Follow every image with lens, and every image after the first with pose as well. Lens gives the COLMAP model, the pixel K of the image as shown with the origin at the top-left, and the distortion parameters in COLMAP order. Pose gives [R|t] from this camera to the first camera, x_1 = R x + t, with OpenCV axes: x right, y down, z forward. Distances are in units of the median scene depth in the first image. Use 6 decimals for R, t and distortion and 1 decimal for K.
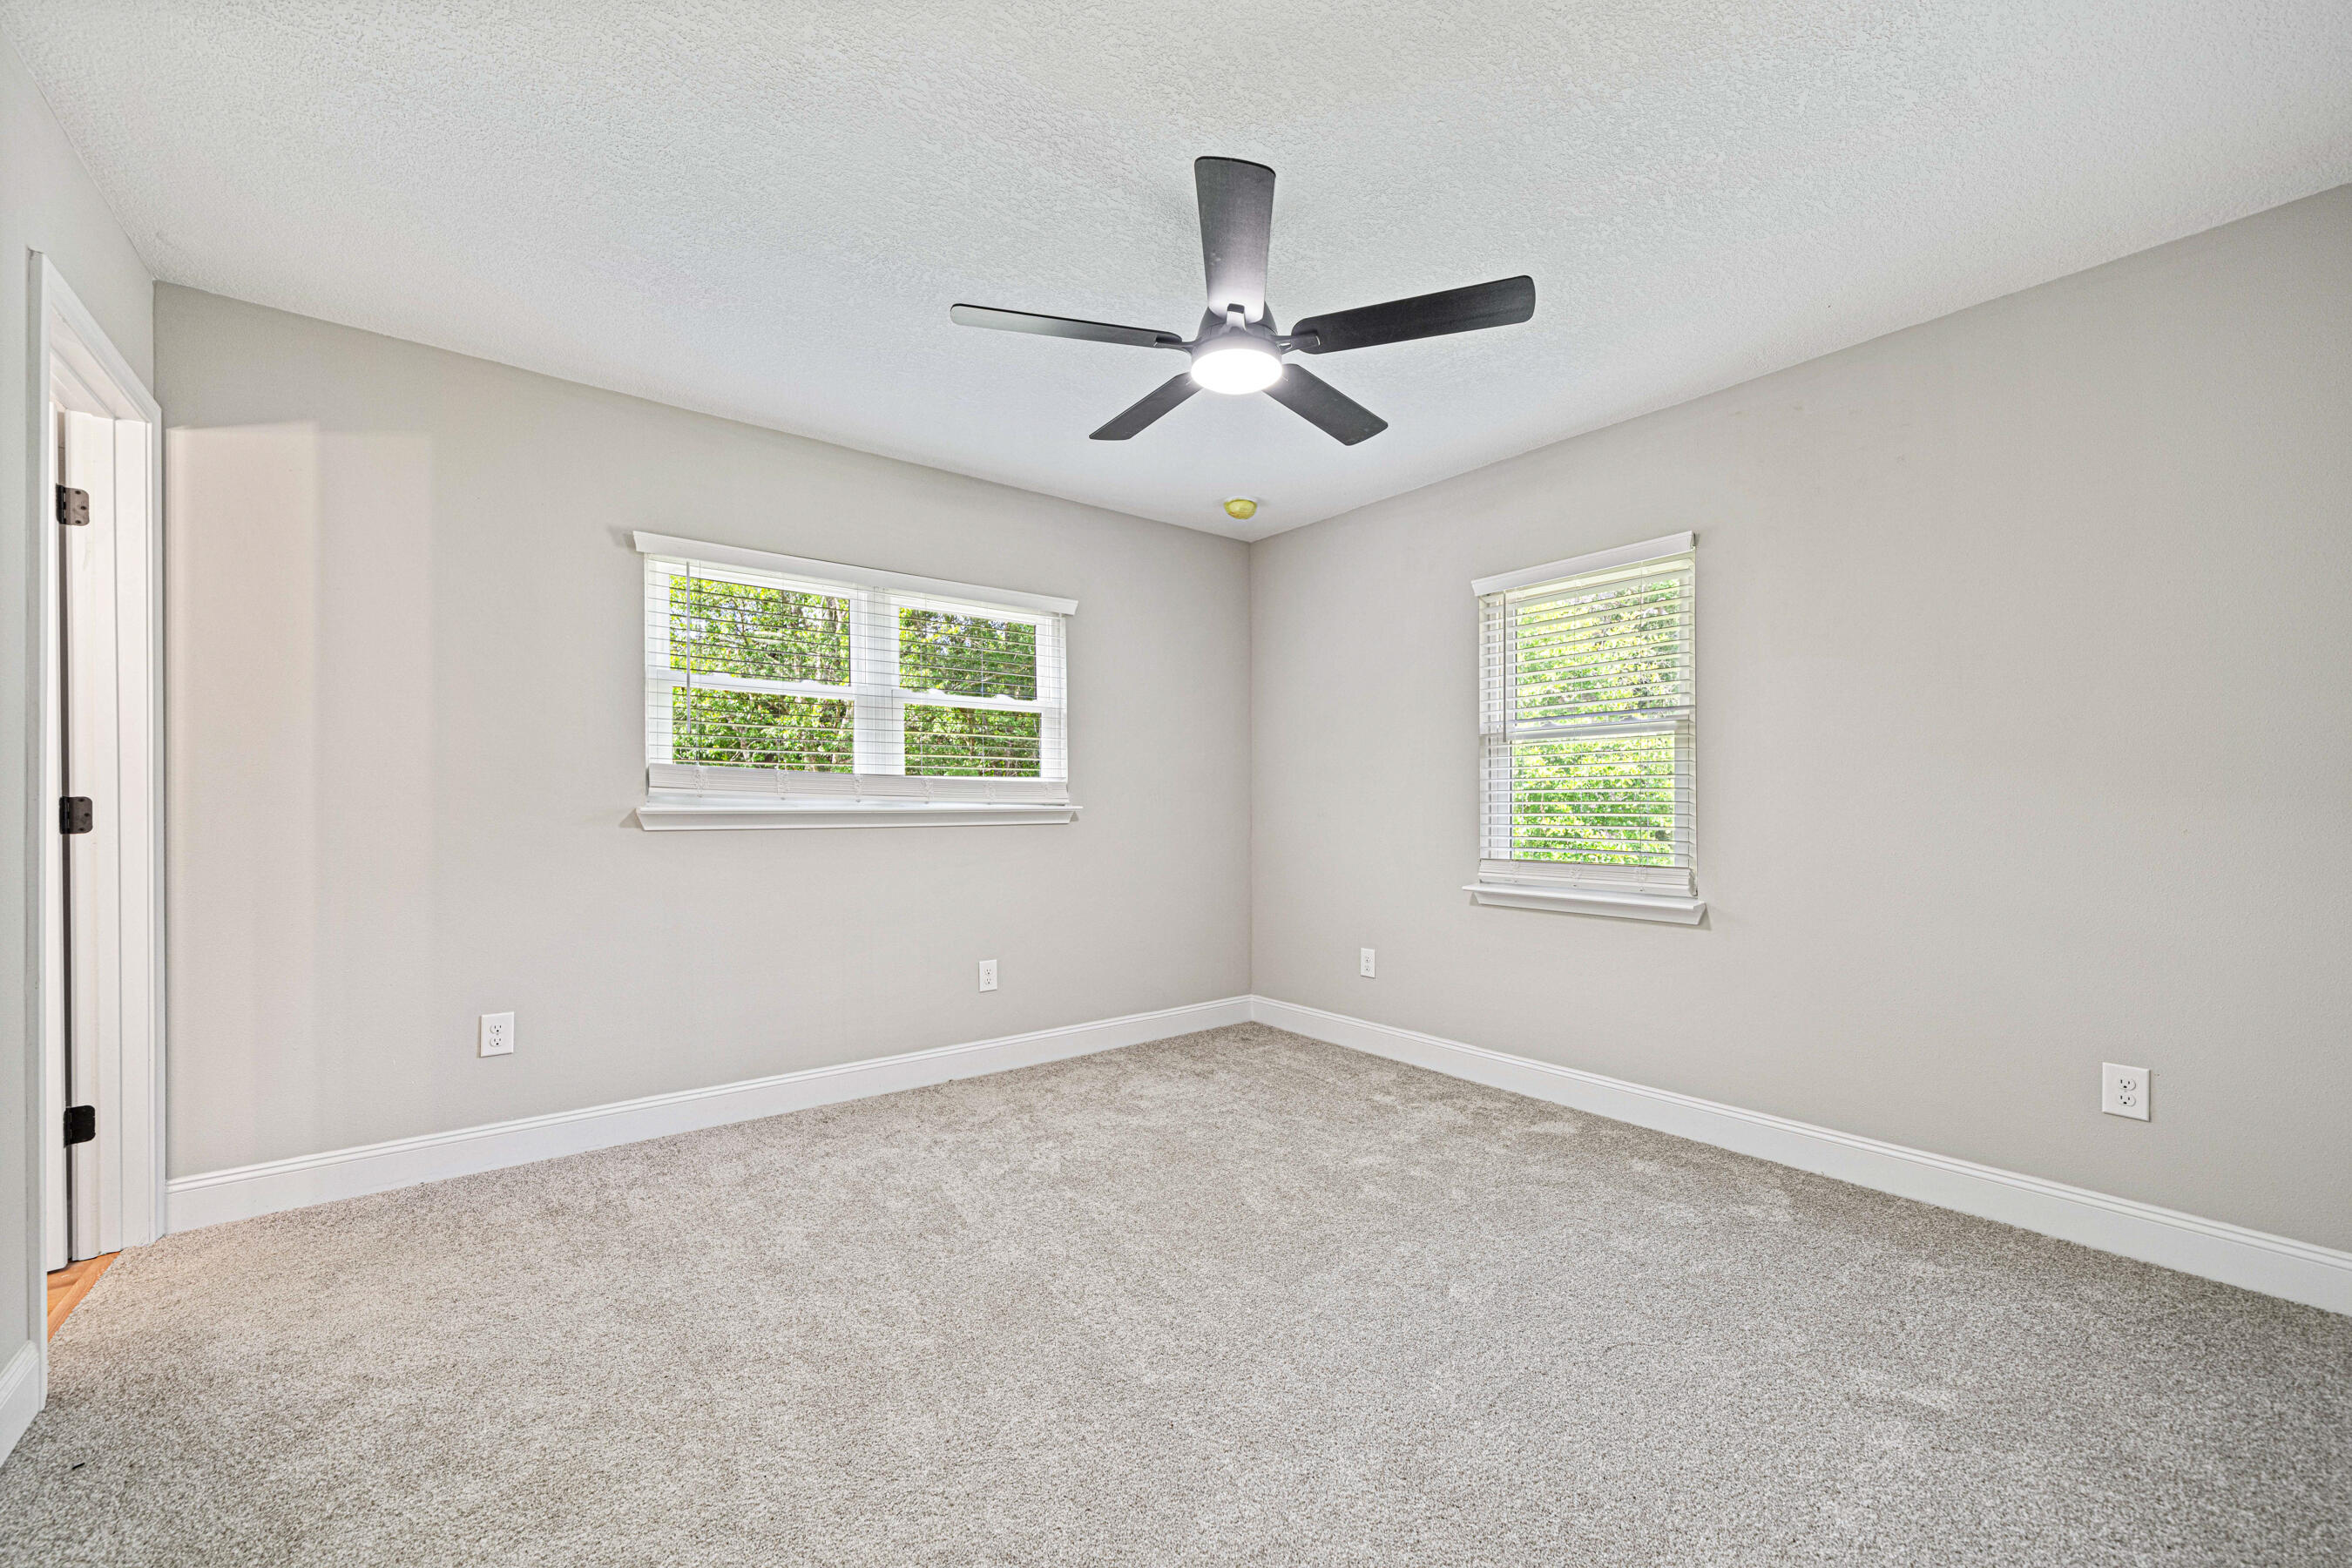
lens RADIAL K [[913.5, 0, 1174.2], [0, 913.5, 809.0], [0, 0, 1]] dist [-0.000342, 0.000123]
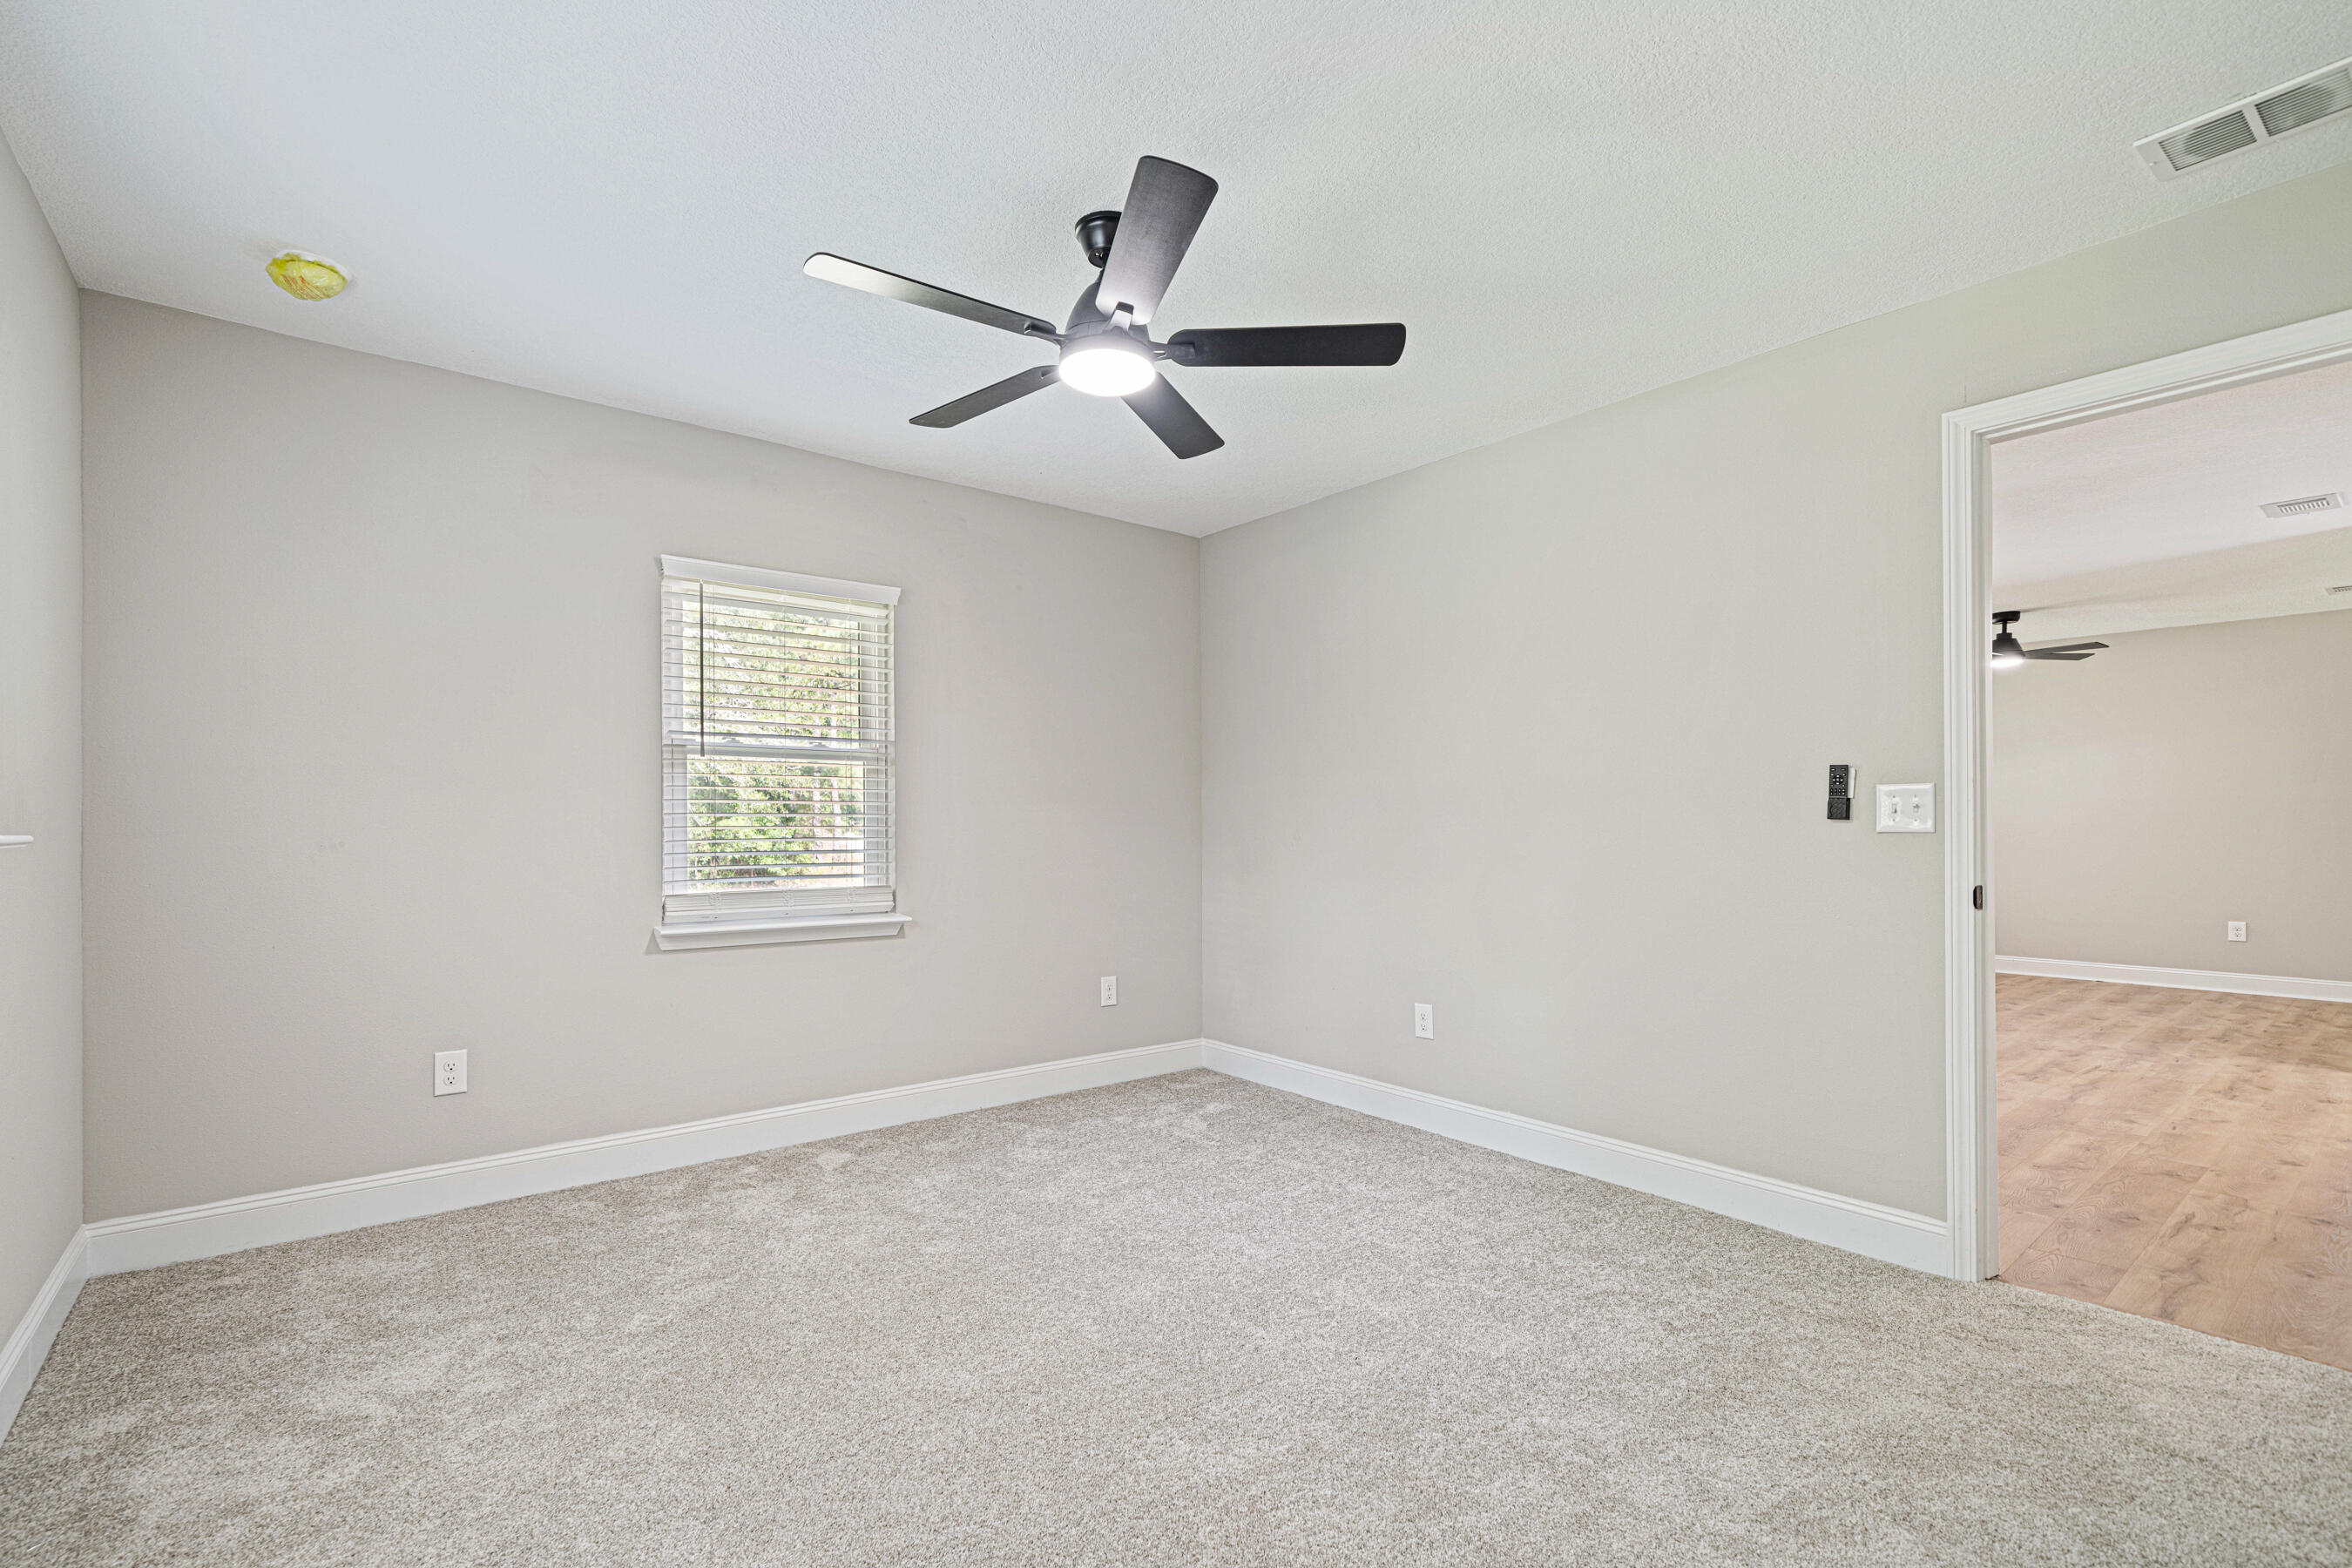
lens RADIAL K [[1054.7, 0, 1166.1], [0, 1054.7, 821.6], [0, 0, 1]] dist [-0.000673, -0.000095]
pose [[-0.020750, 0.009825, 0.999736, -0.690162], [0.005145, 0.999940, -0.009721, 0.000138], [-0.999771, 0.004942, -0.020799, 0.635402]]
